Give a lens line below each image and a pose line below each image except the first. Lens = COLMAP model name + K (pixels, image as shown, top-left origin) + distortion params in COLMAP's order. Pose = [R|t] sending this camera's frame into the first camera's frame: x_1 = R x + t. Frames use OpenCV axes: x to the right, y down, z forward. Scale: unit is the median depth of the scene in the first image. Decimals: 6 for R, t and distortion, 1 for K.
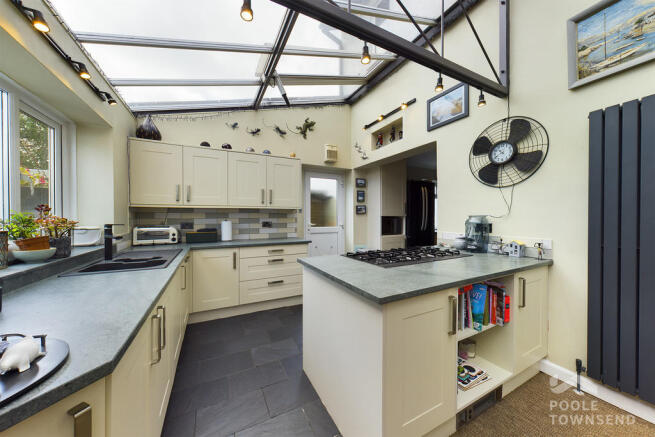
lens RADIAL K [[227.5, 0, 328.3], [0, 227.5, 218.6], [0, 0, 1]] dist [0.000756, -0.000393]
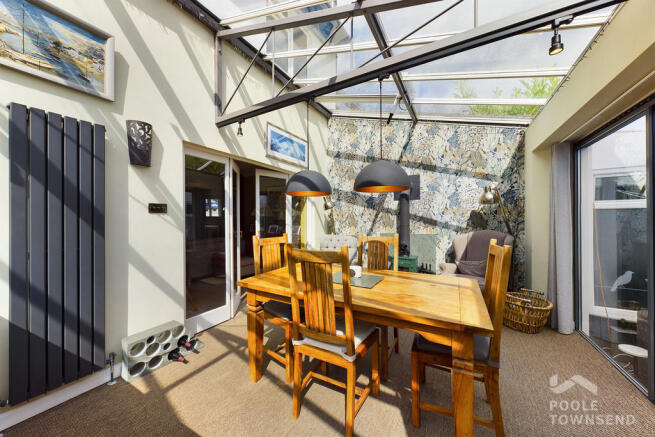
lens RADIAL K [[227.5, 0, 328.2], [0, 227.5, 218.7], [0, 0, 1]] dist [0.000756, -0.000393]
pose [[-0.544082, 0.009774, 0.838975, -0.105908], [0.017206, 0.999852, -0.000491, 0.000574], [-0.838856, 0.014168, -0.544169, 0.204684]]
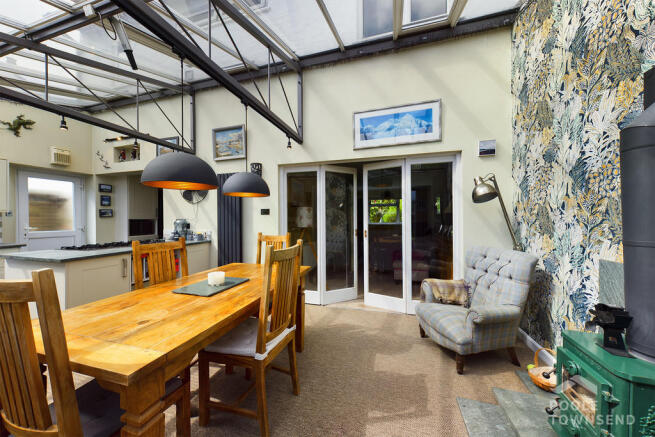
lens RADIAL K [[227.5, 0, 327.5], [0, 227.5, 220.1], [0, 0, 1]] dist [0.000756, -0.000393]
pose [[0.692765, -0.007736, 0.721122, 0.109134], [0.010241, 0.999947, 0.000889, 0.003145], [-0.721091, 0.006770, 0.692807, -0.585726]]
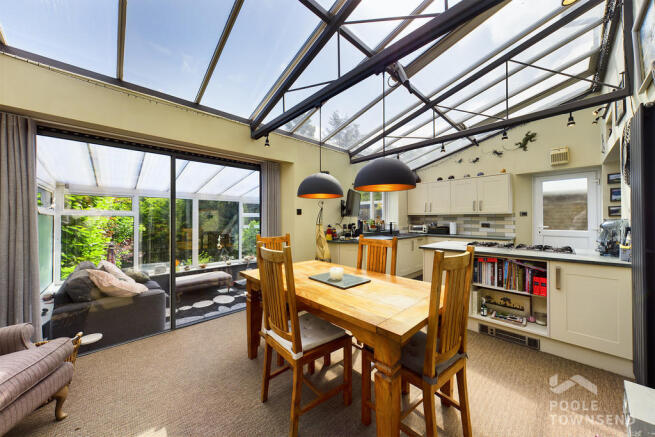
lens RADIAL K [[227.5, 0, 326.0], [0, 227.5, 220.7], [0, 0, 1]] dist [0.000756, -0.000393]
pose [[0.271594, 0.004095, -0.962403, 0.761998], [-0.009122, 0.999957, 0.001681, 0.004763], [0.962369, 0.008323, 0.271620, -0.276161]]
